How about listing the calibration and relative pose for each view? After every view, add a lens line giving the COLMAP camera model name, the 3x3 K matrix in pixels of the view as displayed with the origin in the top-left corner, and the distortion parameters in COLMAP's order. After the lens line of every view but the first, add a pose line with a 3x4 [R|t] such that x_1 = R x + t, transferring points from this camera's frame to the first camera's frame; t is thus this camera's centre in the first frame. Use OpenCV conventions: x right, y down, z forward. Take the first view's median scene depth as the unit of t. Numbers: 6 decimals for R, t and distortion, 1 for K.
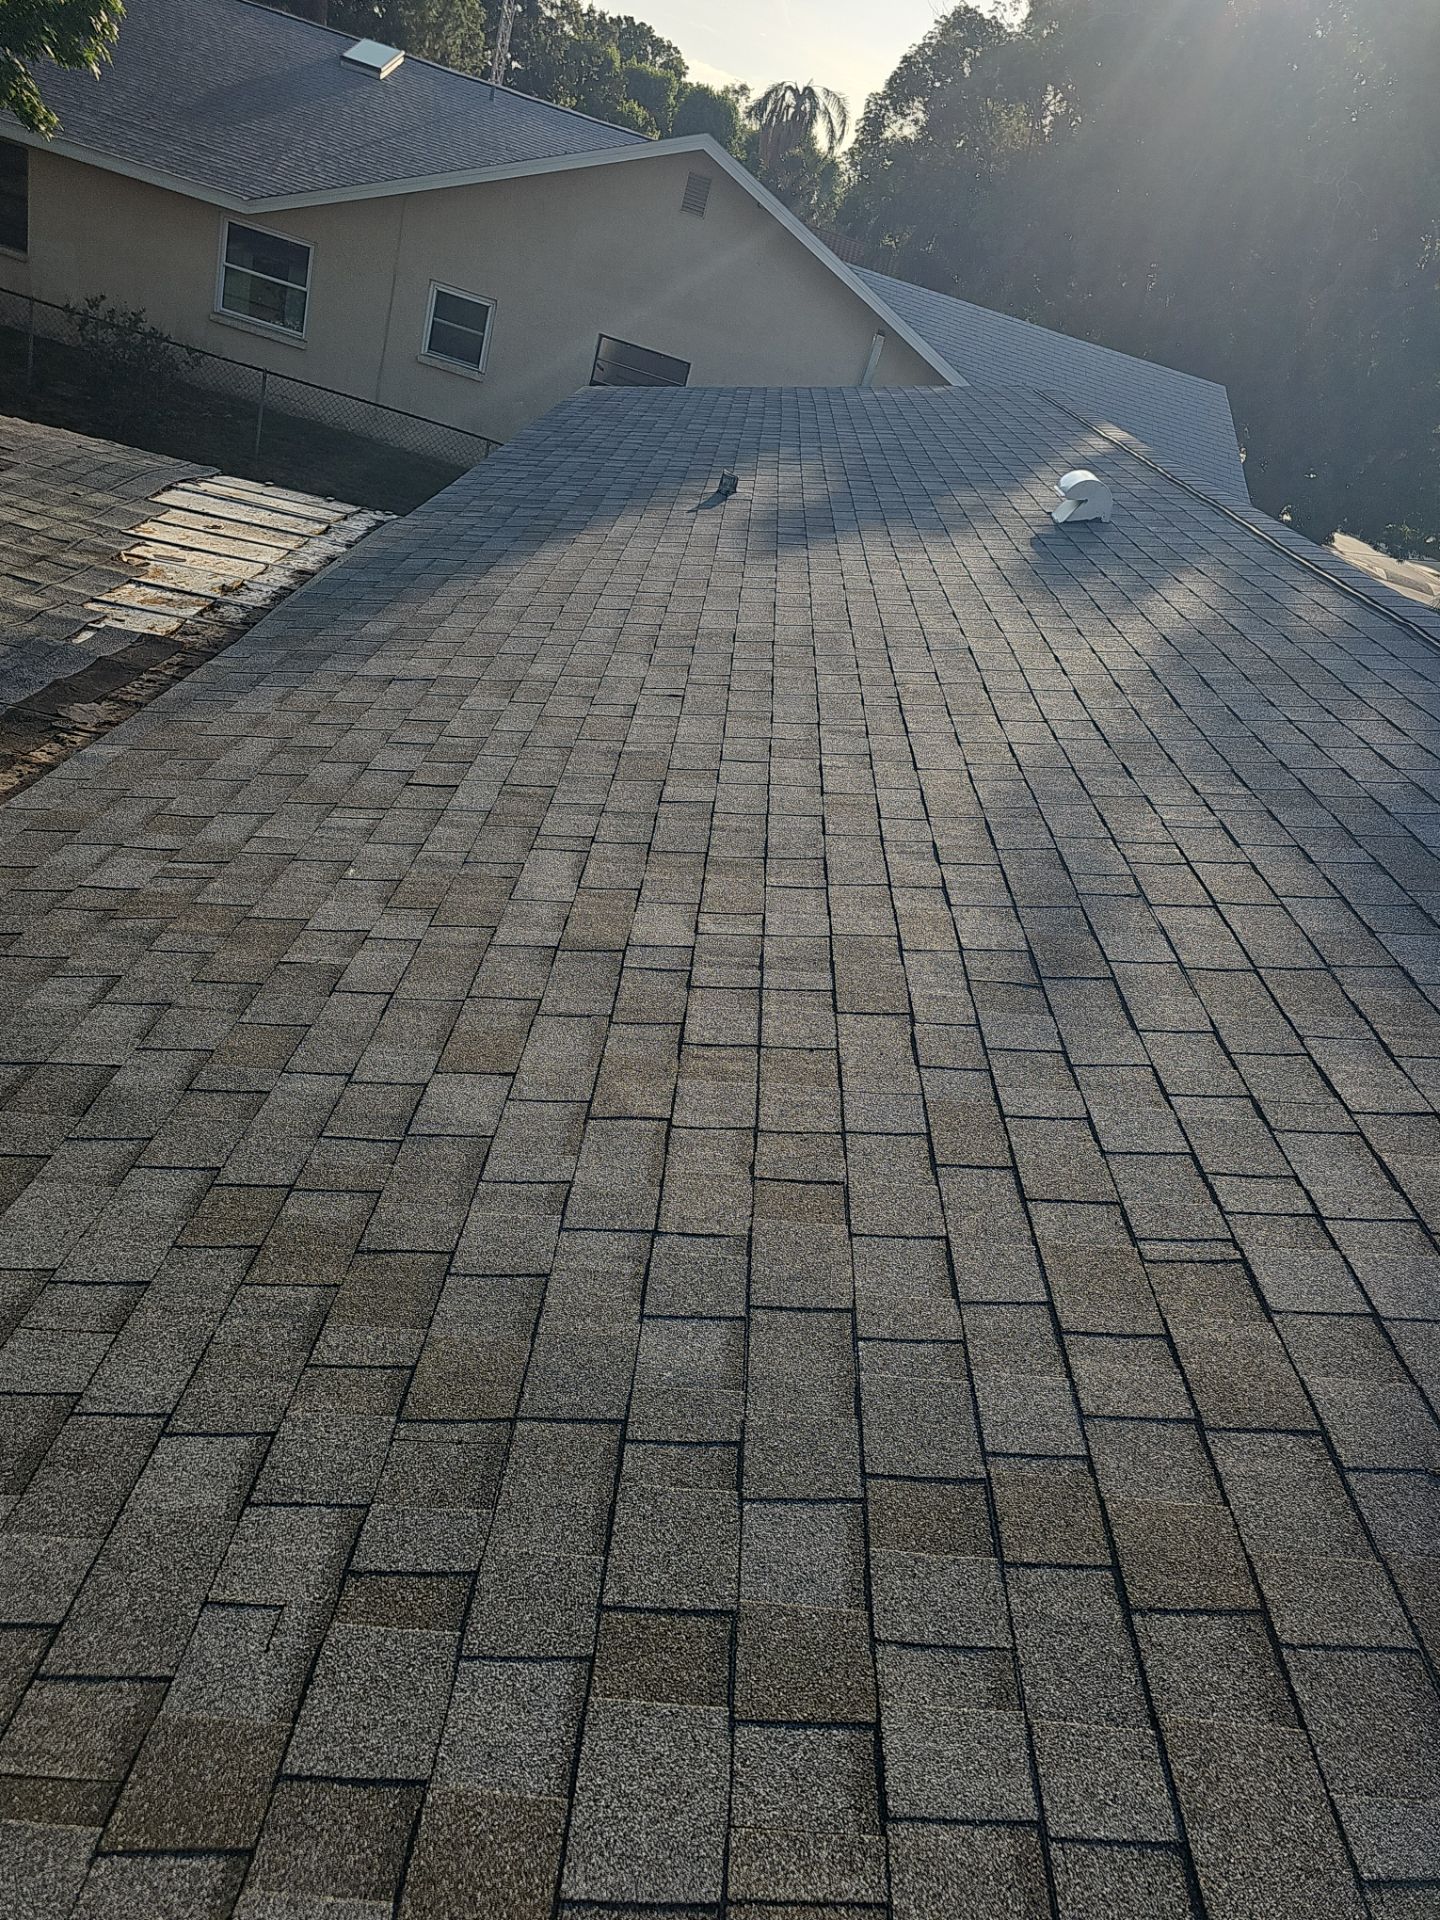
lens RADIAL K [[1324.5, 0, 720.0], [0, 1324.5, 960.0], [0, 0, 1]] dist [0.040819, -0.022738]
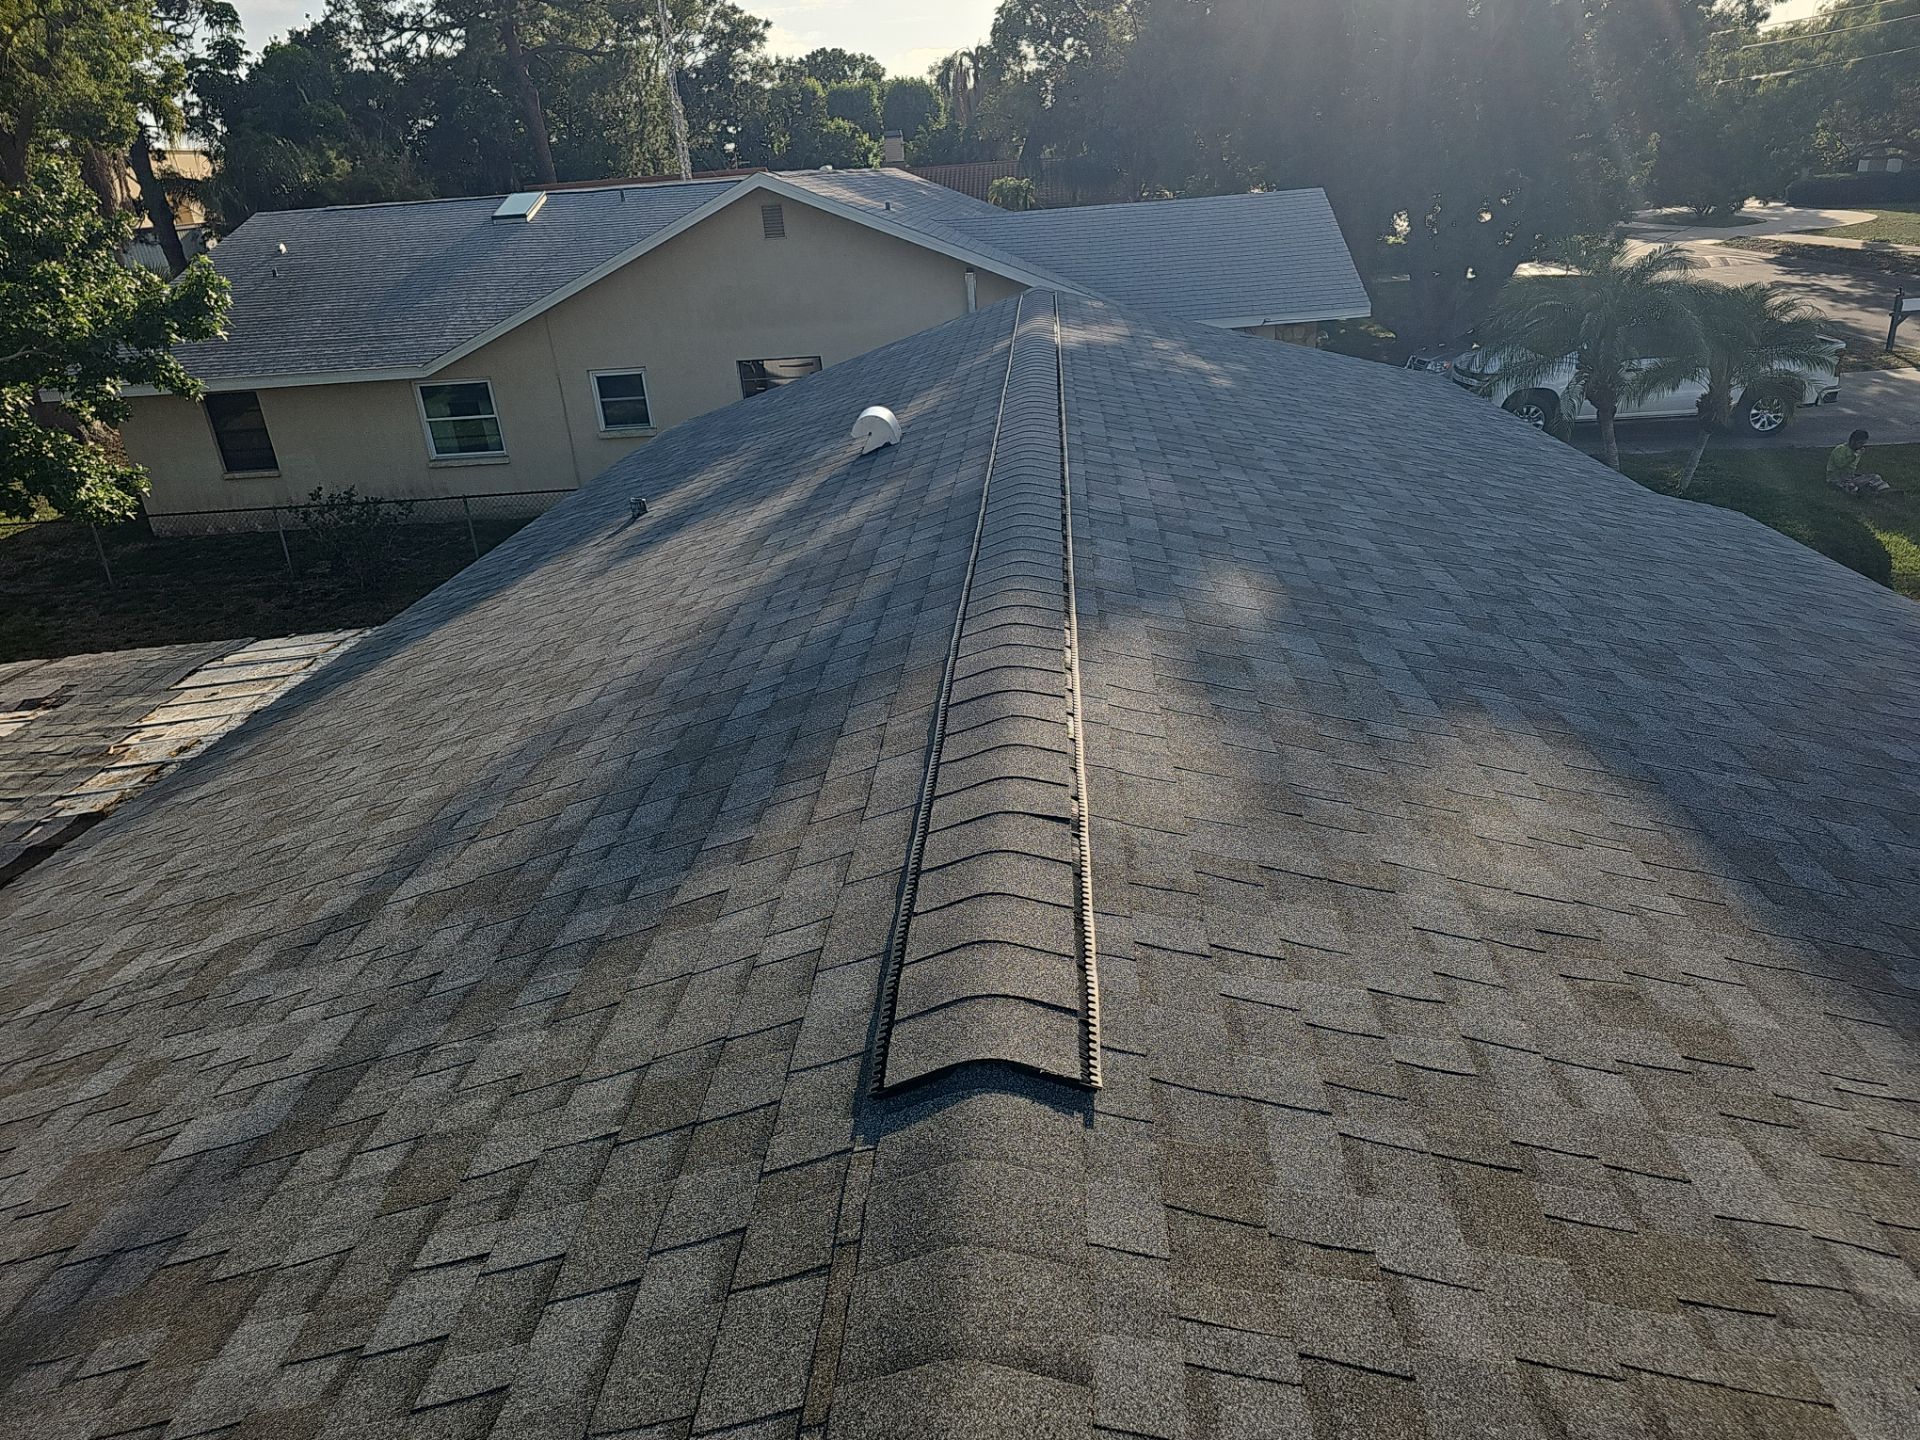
lens RADIAL K [[1324.5, 0, 963.1], [0, 1324.5, 730.7], [0, 0, 1]] dist [0.040819, -0.022738]
pose [[0.939069, -0.310320, -0.147818, 0.129530], [0.292188, 0.947178, -0.132213, 0.021610], [0.181038, 0.080967, 0.980138, -0.025338]]
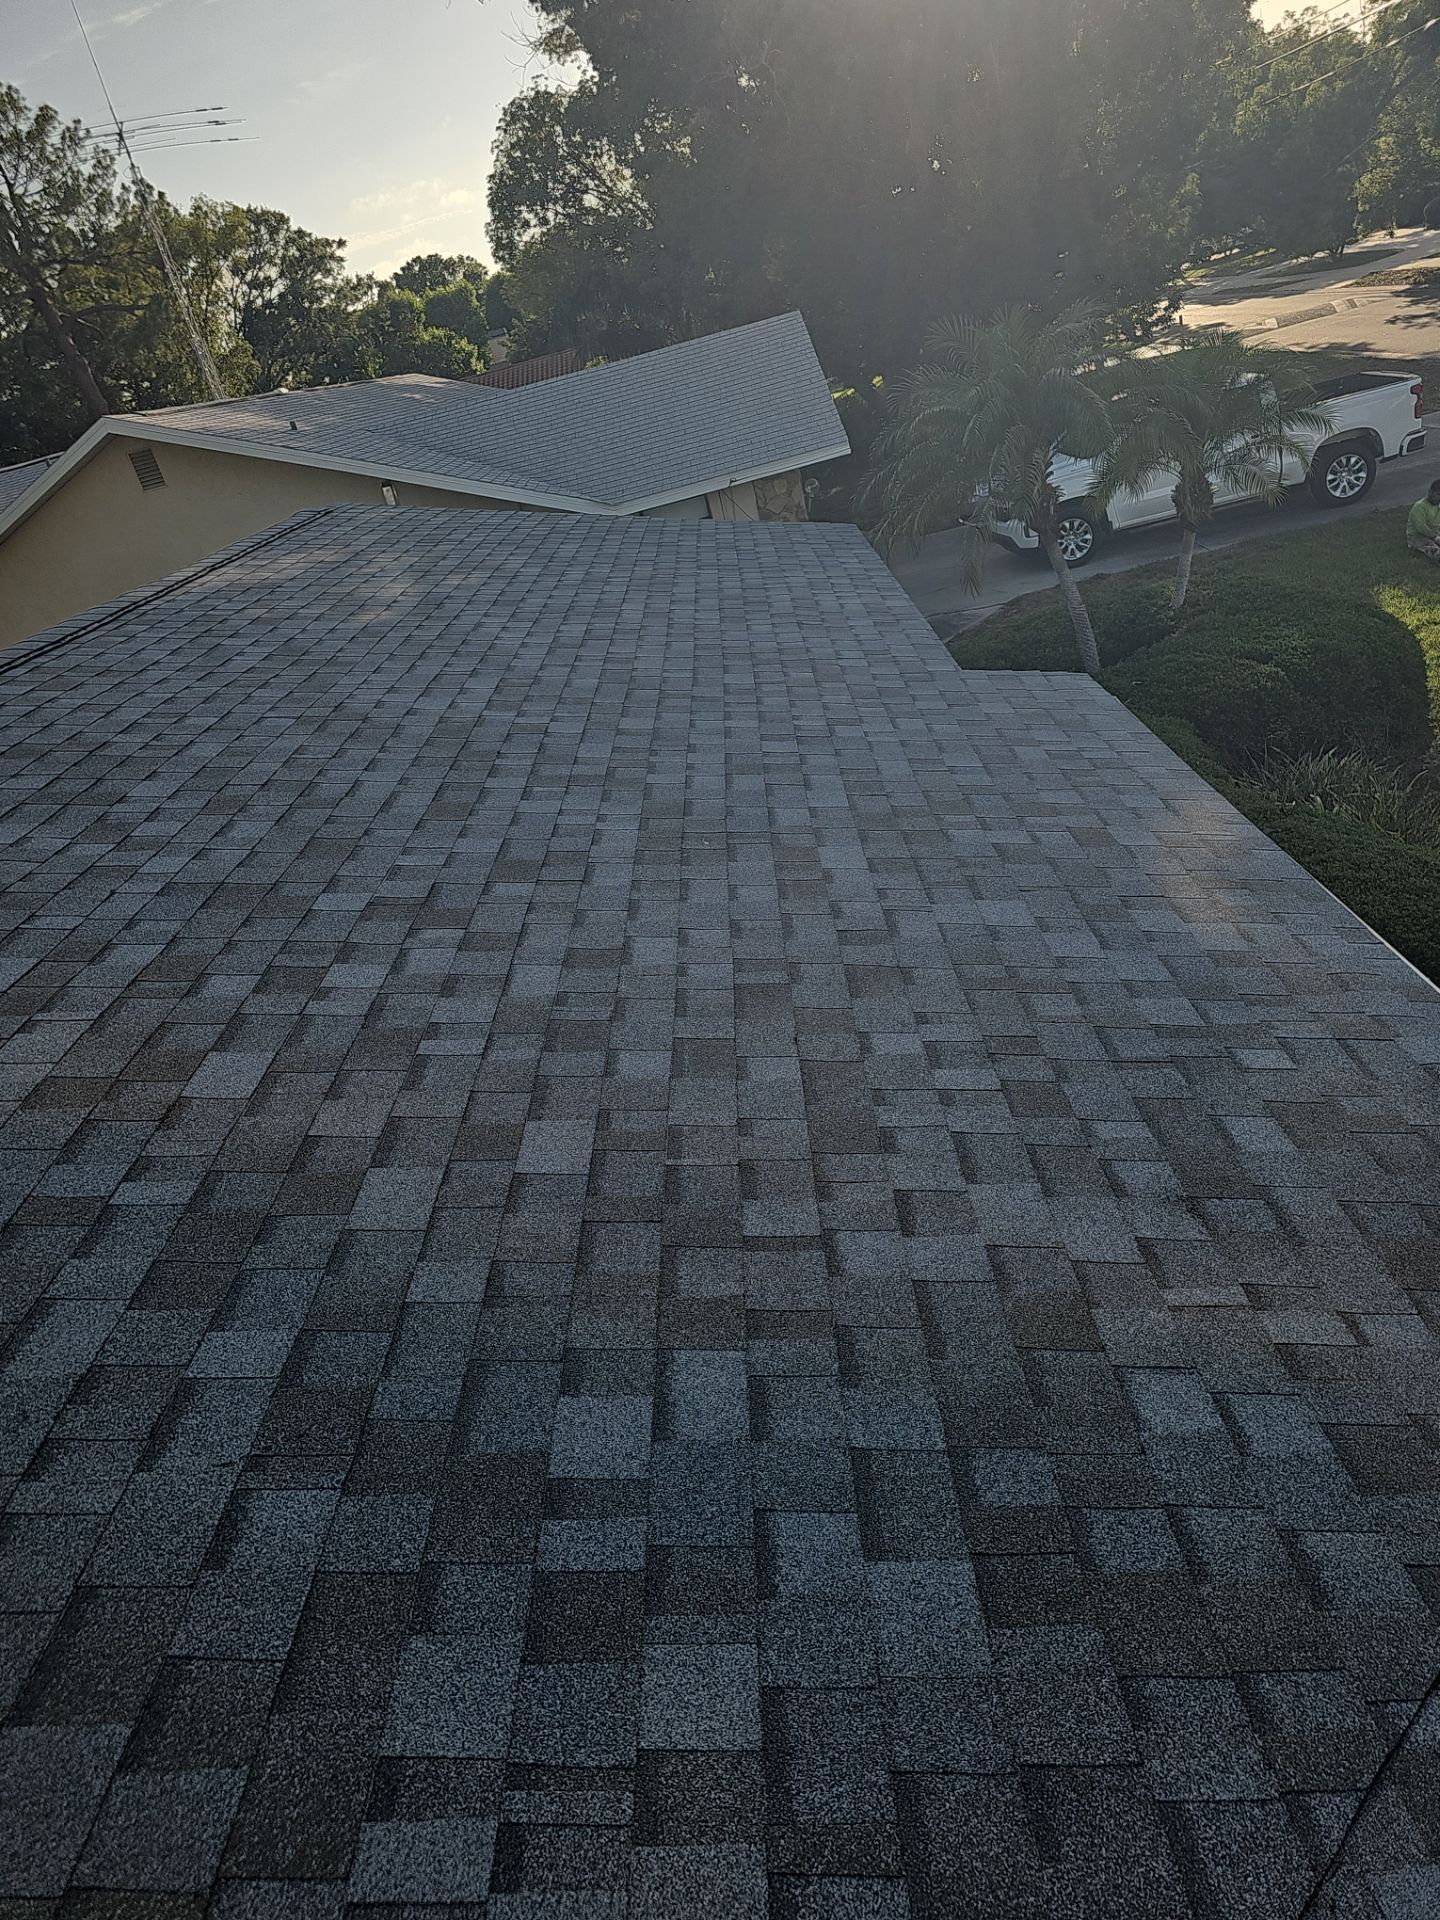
lens RADIAL K [[1324.5, 0, 720.0], [0, 1324.5, 960.0], [0, 0, 1]] dist [0.040819, -0.022738]
pose [[0.865248, -0.470606, -0.172843, 0.263235], [0.458616, 0.882252, -0.106319, 0.020511], [0.202525, 0.012724, 0.979194, 0.117831]]
